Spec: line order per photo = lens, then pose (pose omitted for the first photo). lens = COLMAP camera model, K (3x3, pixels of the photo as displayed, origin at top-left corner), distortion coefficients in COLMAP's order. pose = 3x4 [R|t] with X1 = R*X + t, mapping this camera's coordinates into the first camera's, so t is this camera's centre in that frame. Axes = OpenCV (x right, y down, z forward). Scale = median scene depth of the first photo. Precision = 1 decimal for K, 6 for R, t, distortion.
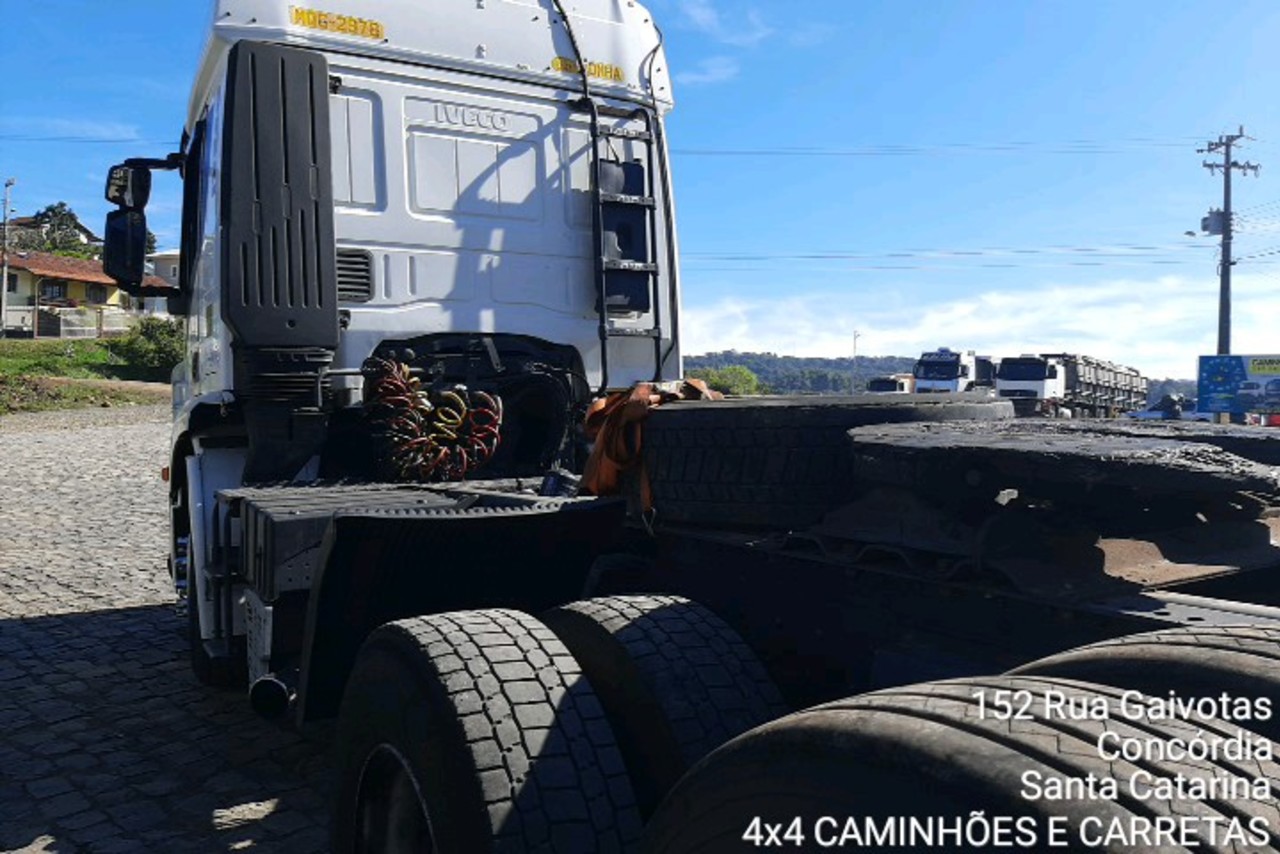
lens RADIAL K [[991.4, 0, 651.8], [0, 991.4, 431.8], [0, 0, 1]] dist [0.103297, -0.184052]
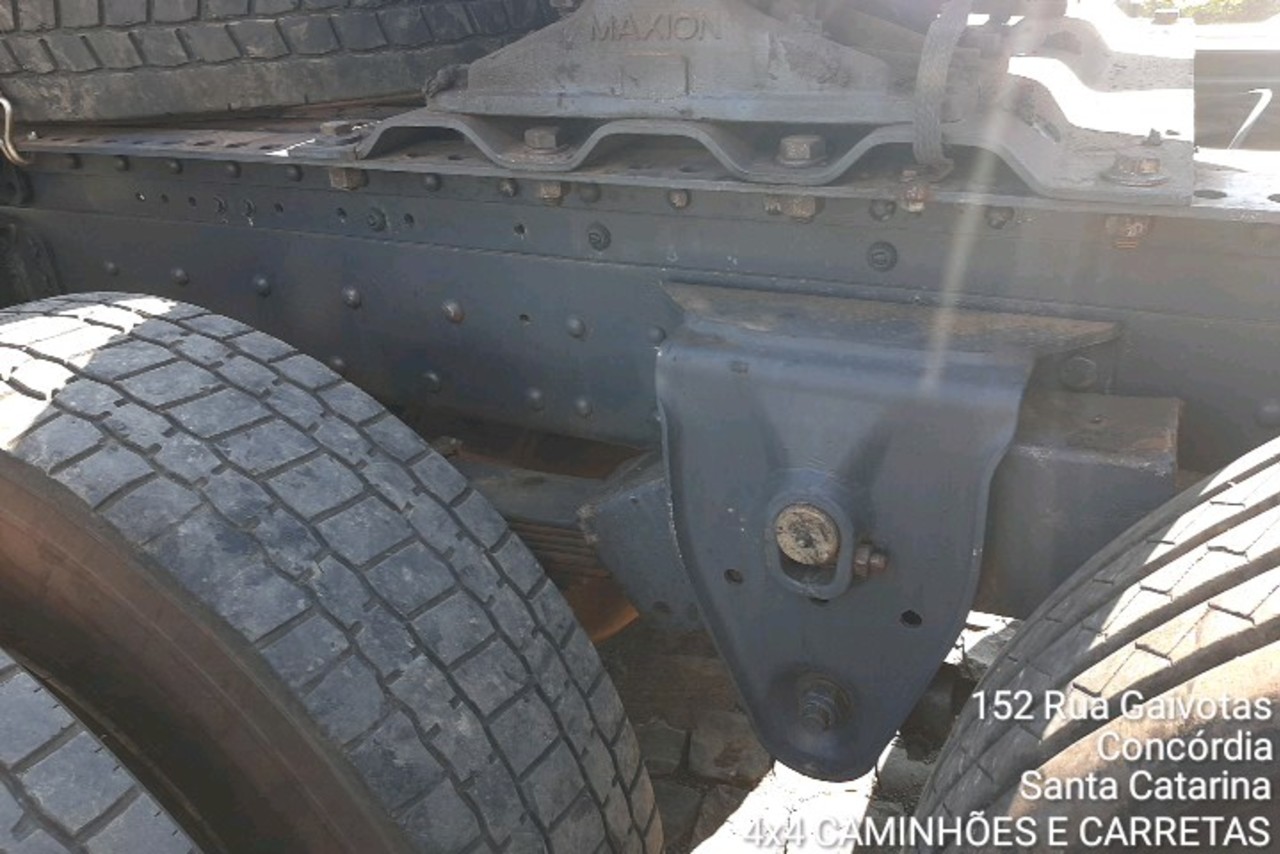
lens RADIAL K [[991.4, 0, 651.8], [0, 991.4, 431.8], [0, 0, 1]] dist [0.103297, -0.184052]
pose [[0.826363, -0.259367, 0.499853, -0.024270], [0.038941, 0.911815, 0.408751, 0.052833], [-0.561790, -0.318312, 0.763590, 0.562910]]
